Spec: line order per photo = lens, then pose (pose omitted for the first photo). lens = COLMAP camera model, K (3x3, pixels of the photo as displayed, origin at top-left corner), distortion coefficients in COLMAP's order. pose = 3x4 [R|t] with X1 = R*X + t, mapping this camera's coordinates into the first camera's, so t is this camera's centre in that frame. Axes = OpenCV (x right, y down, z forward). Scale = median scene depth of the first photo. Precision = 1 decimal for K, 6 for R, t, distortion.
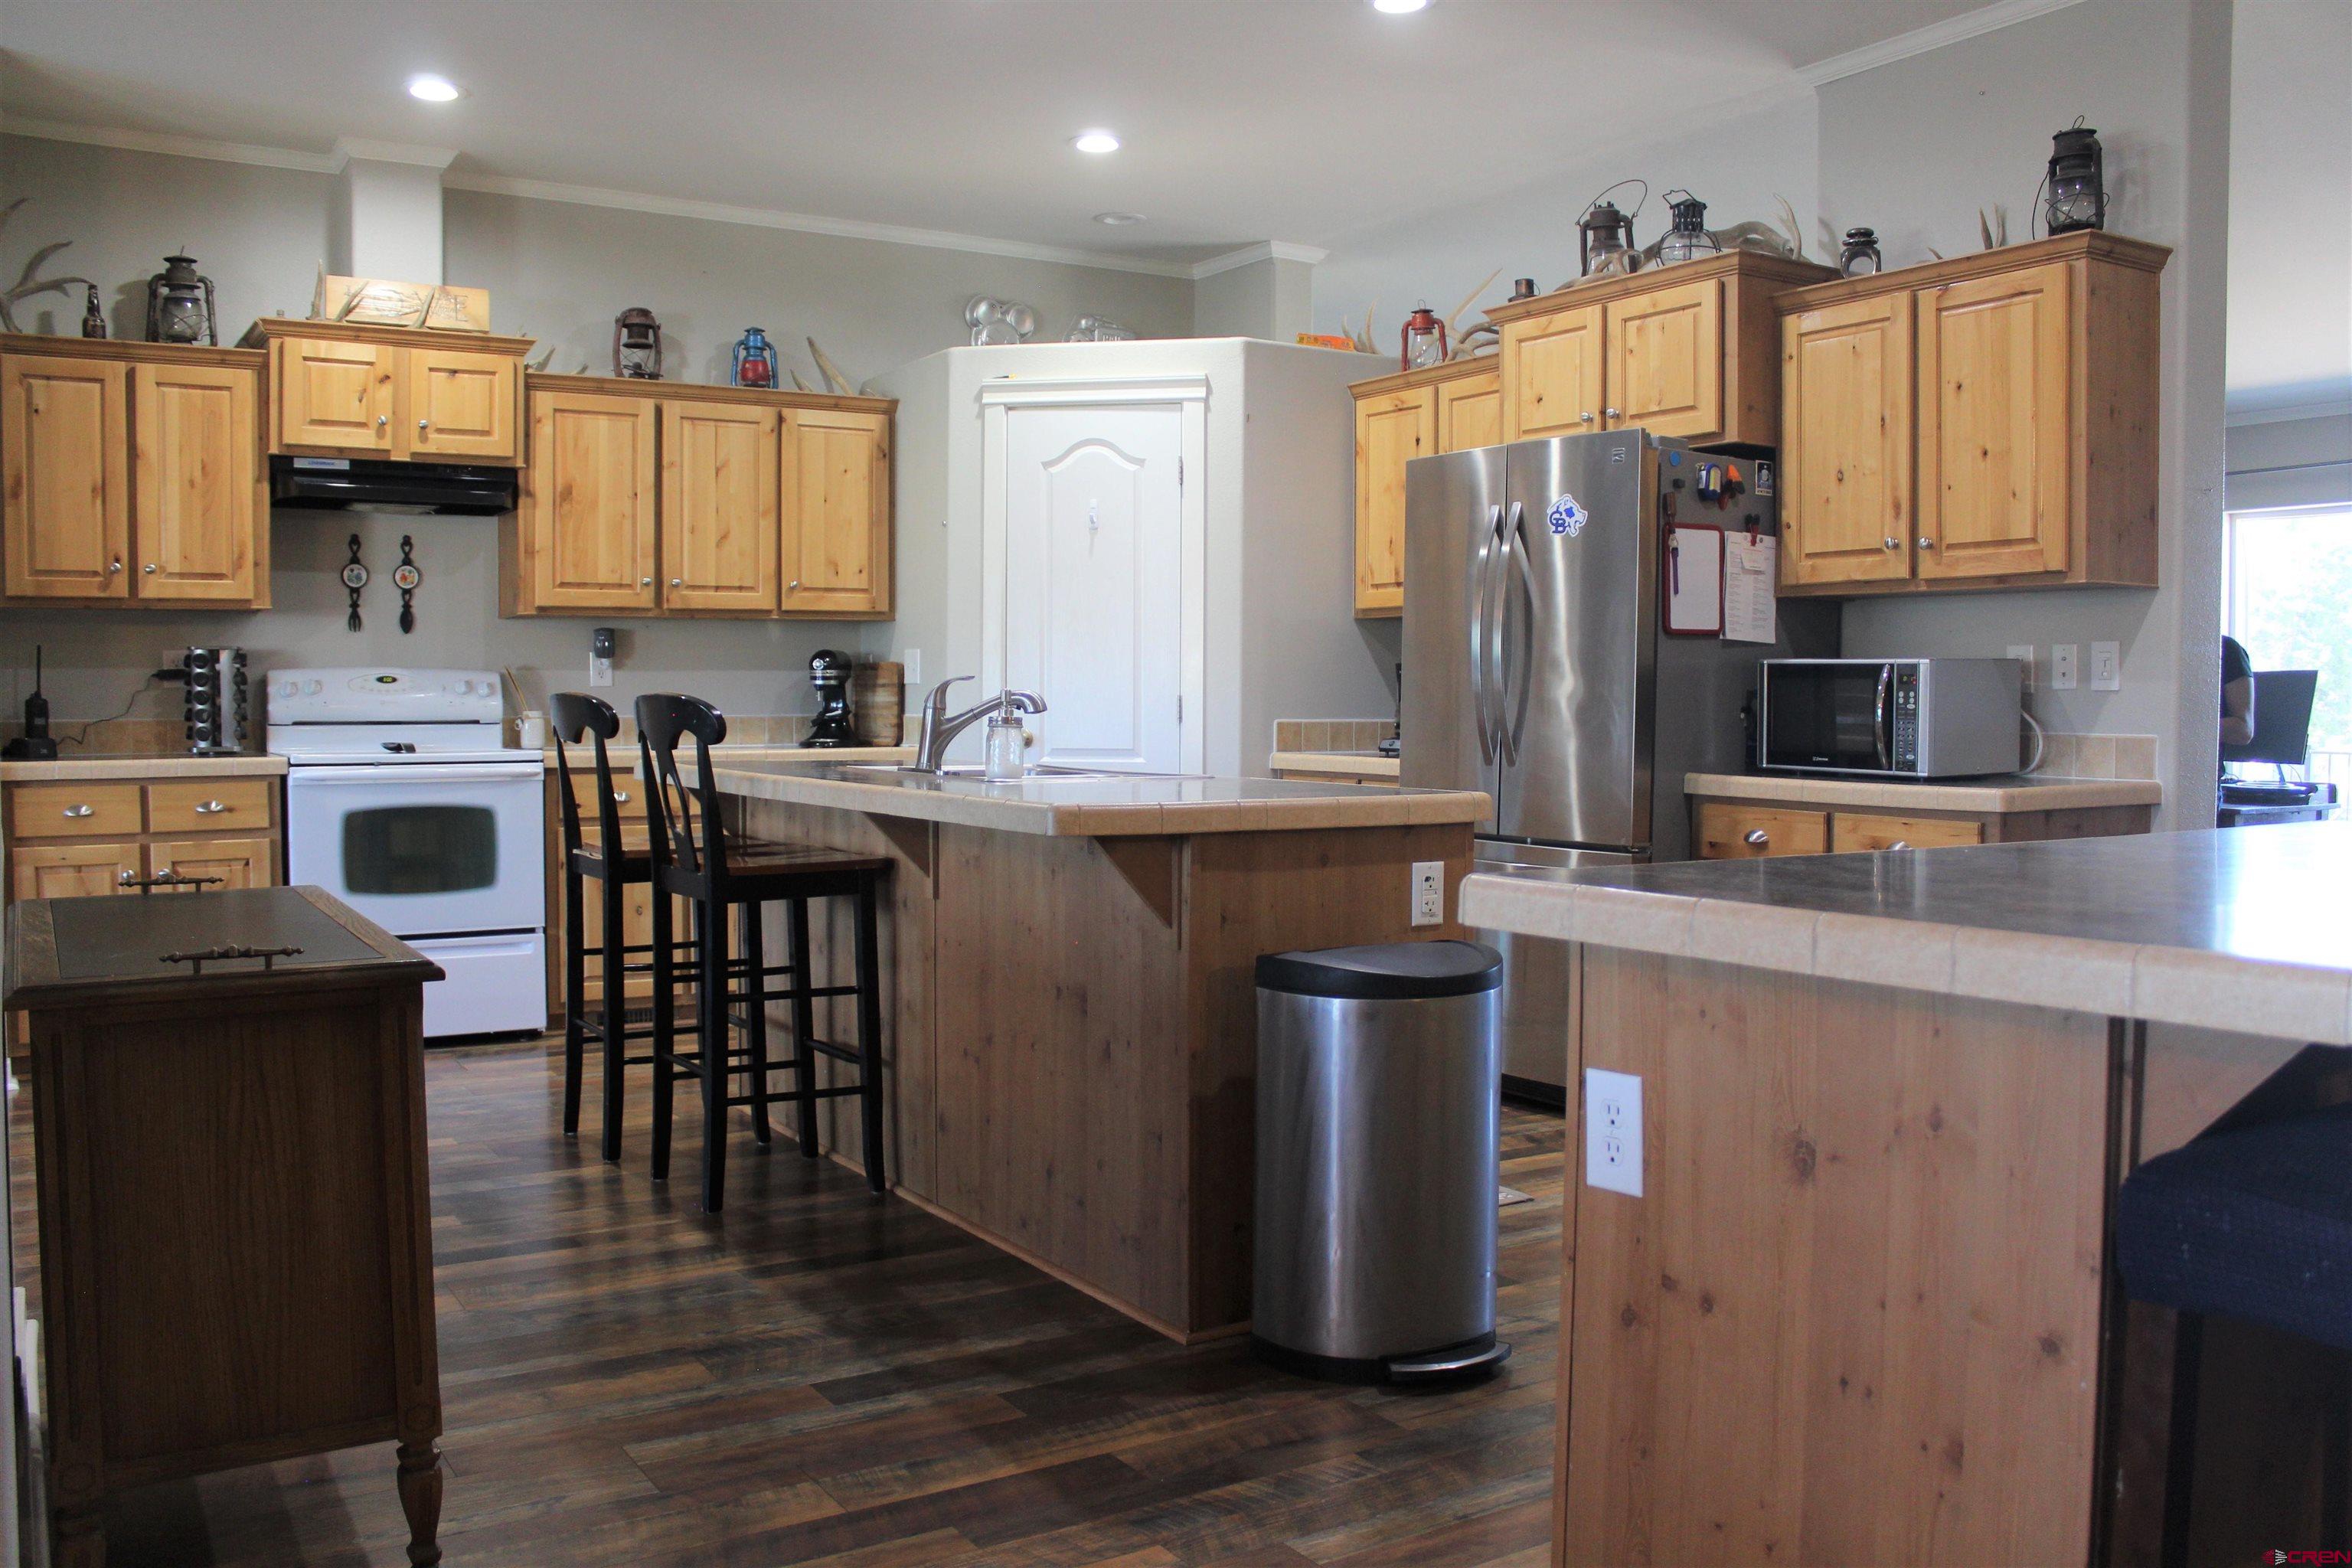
lens RADIAL K [[1960.9, 0, 1184.1], [0, 1960.9, 788.1], [0, 0, 1]] dist [-0.167545, 0.150483]
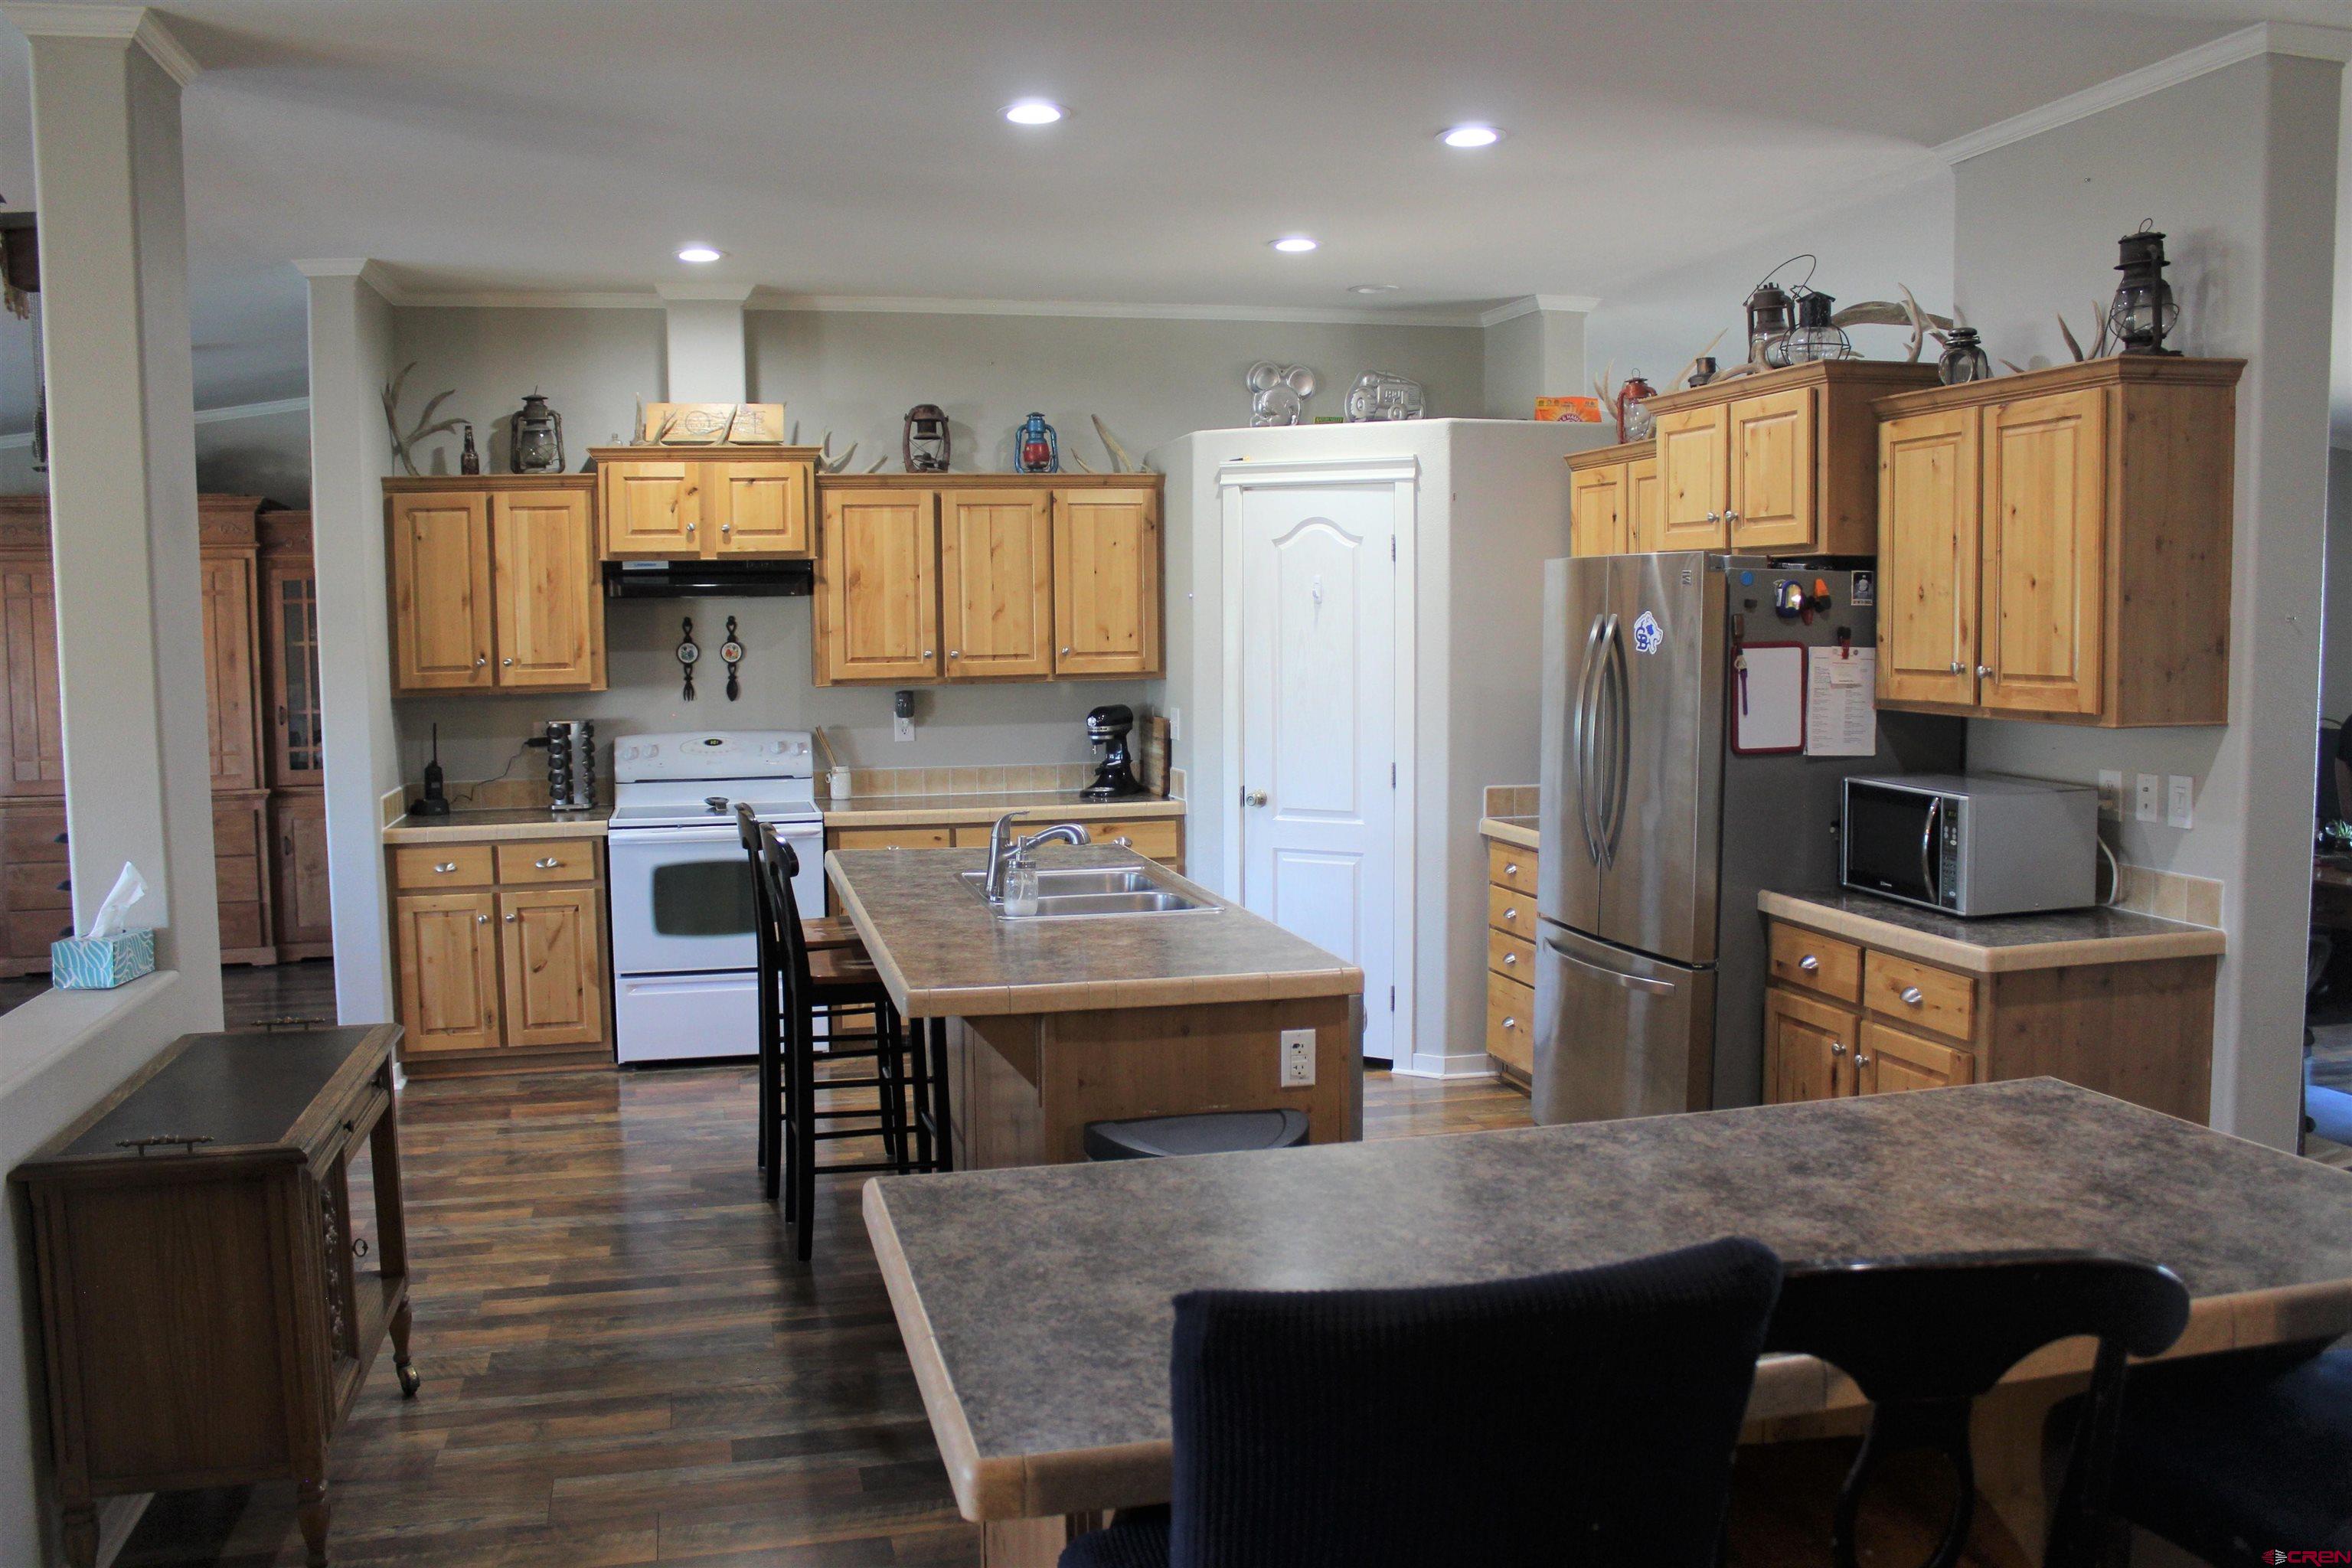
lens RADIAL K [[1960.9, 0, 1184.1], [0, 1960.9, 788.1], [0, 0, 1]] dist [-0.167545, 0.150483]
pose [[0.949601, 0.015845, -0.313060, 0.248743], [-0.002036, 0.999012, 0.044386, -0.090130], [0.313454, -0.041512, 0.948696, -0.037700]]
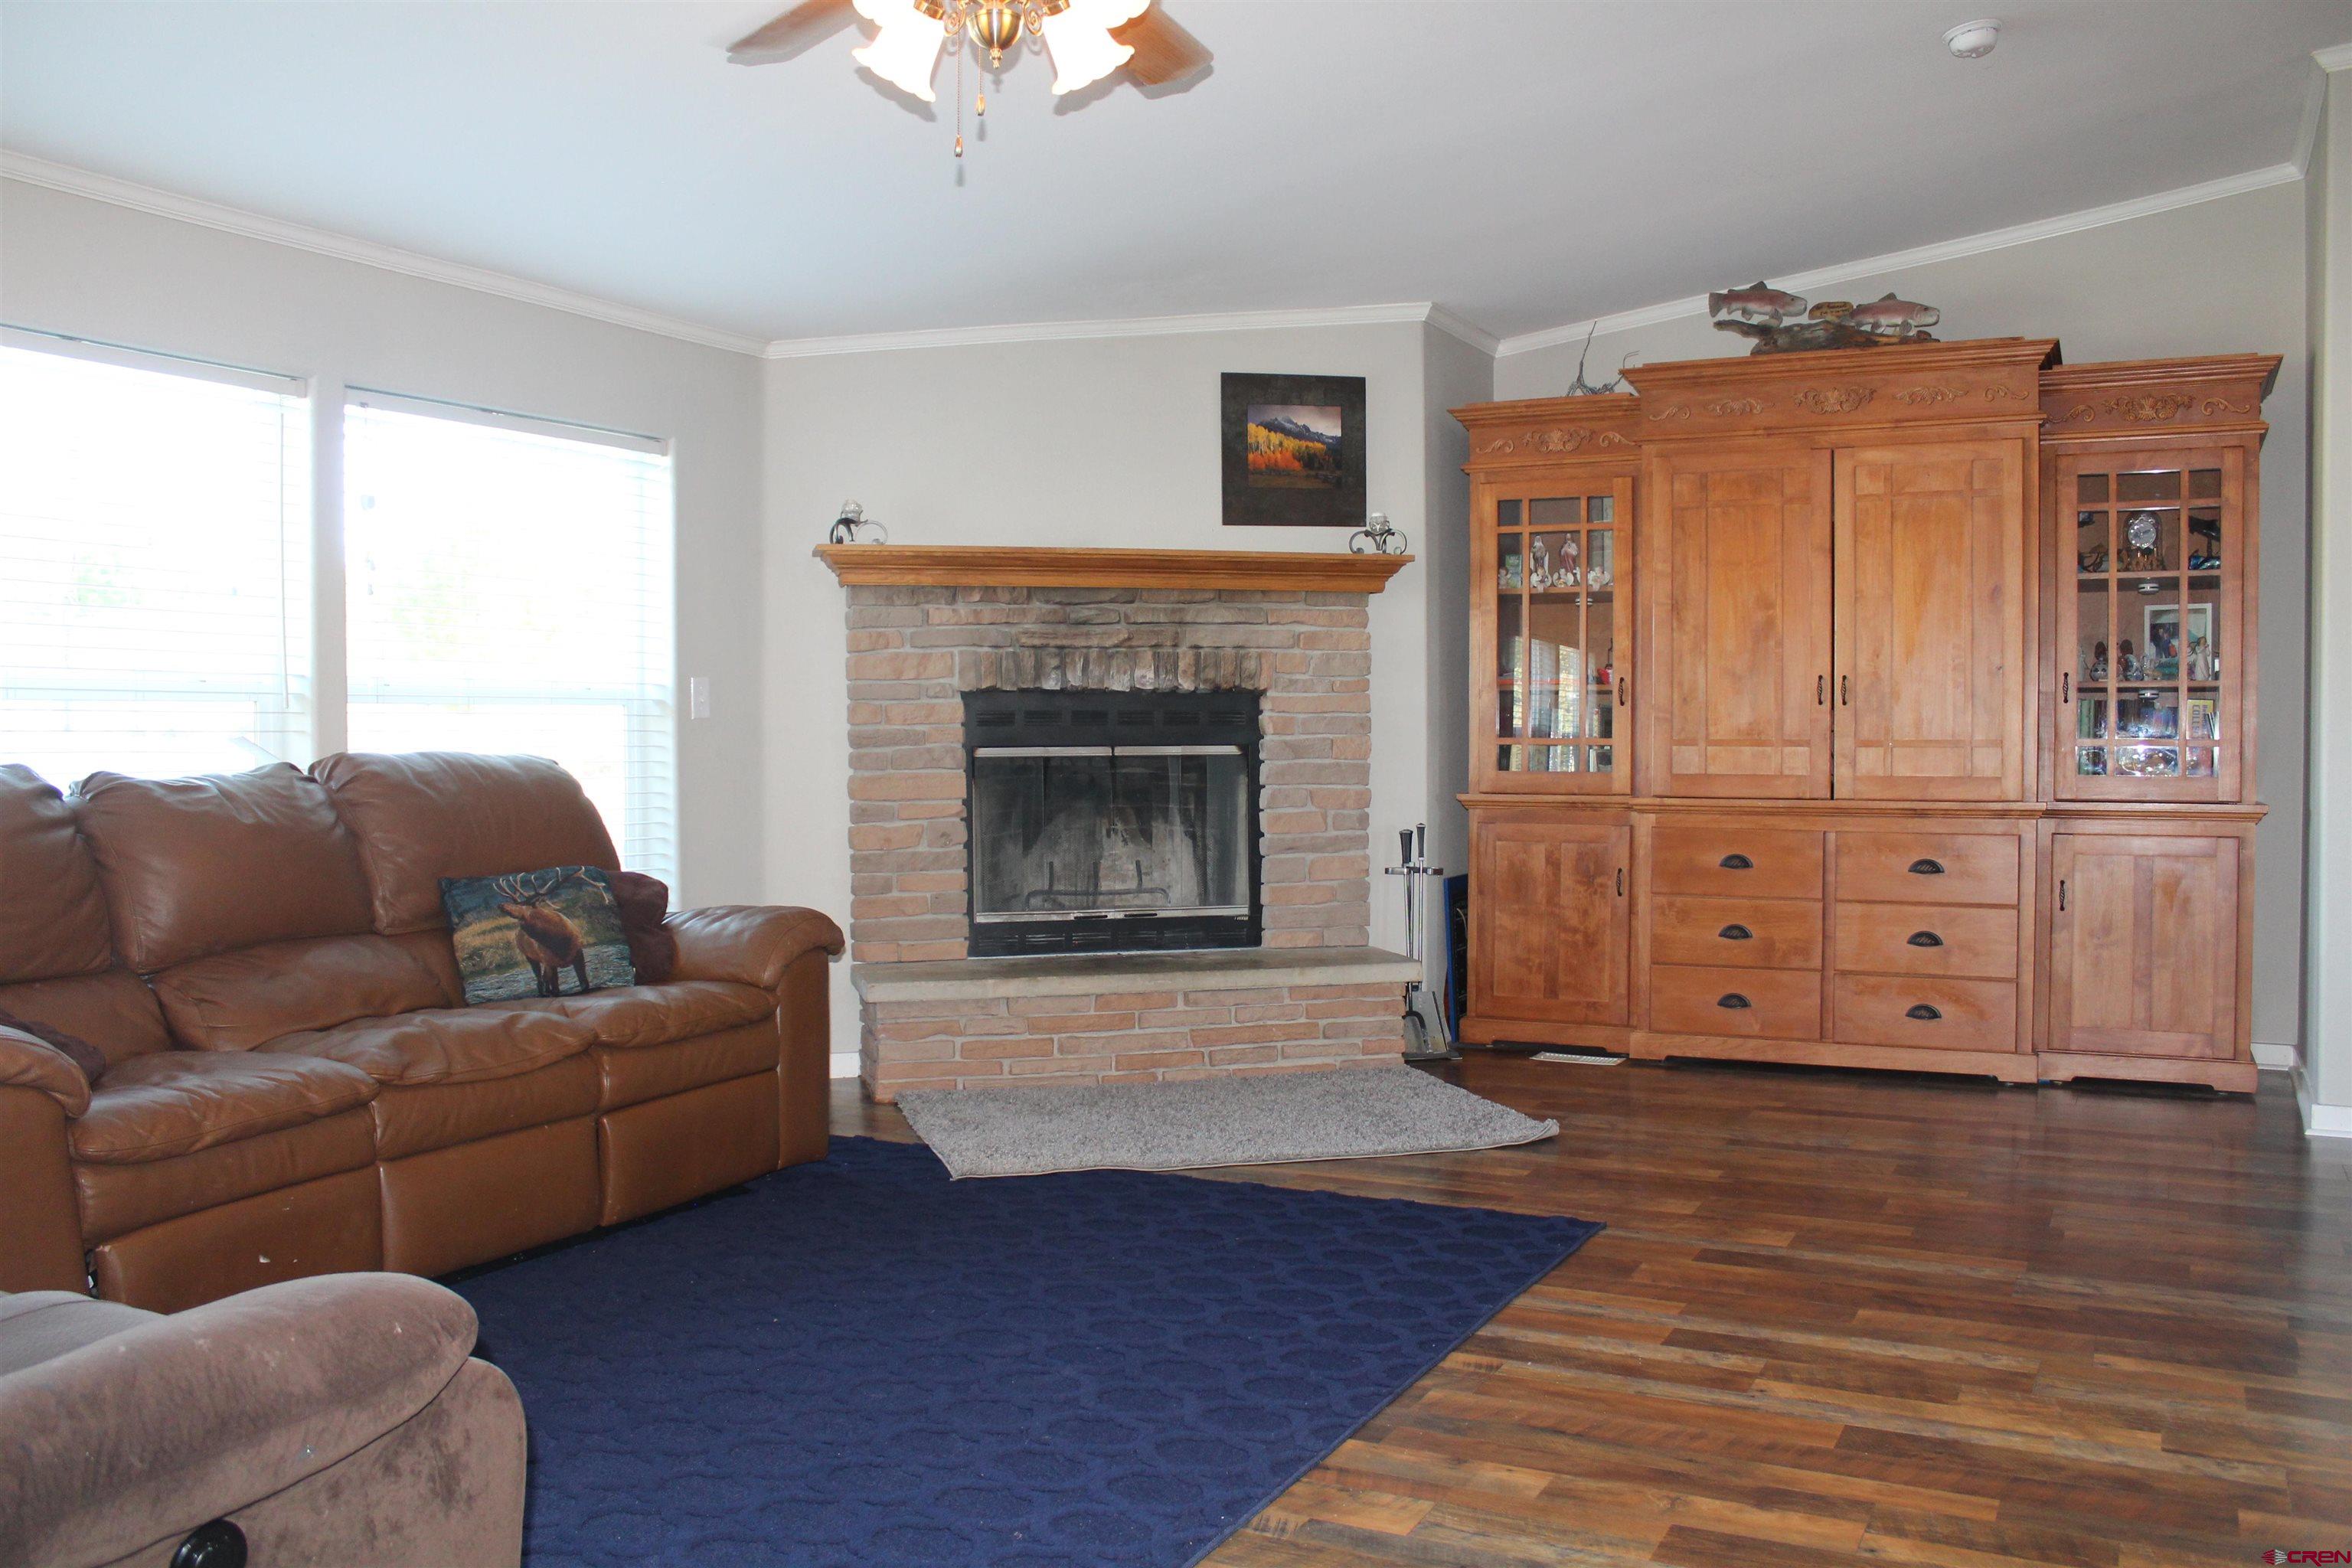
lens RADIAL K [[1960.9, 0, 1184.1], [0, 1960.9, 788.1], [0, 0, 1]] dist [-0.167545, 0.150483]
pose [[0.504658, 0.023732, -0.862993, -0.328832], [-0.035685, 0.999341, 0.006613, -0.016324], [0.862581, 0.027458, 0.505173, 0.328321]]
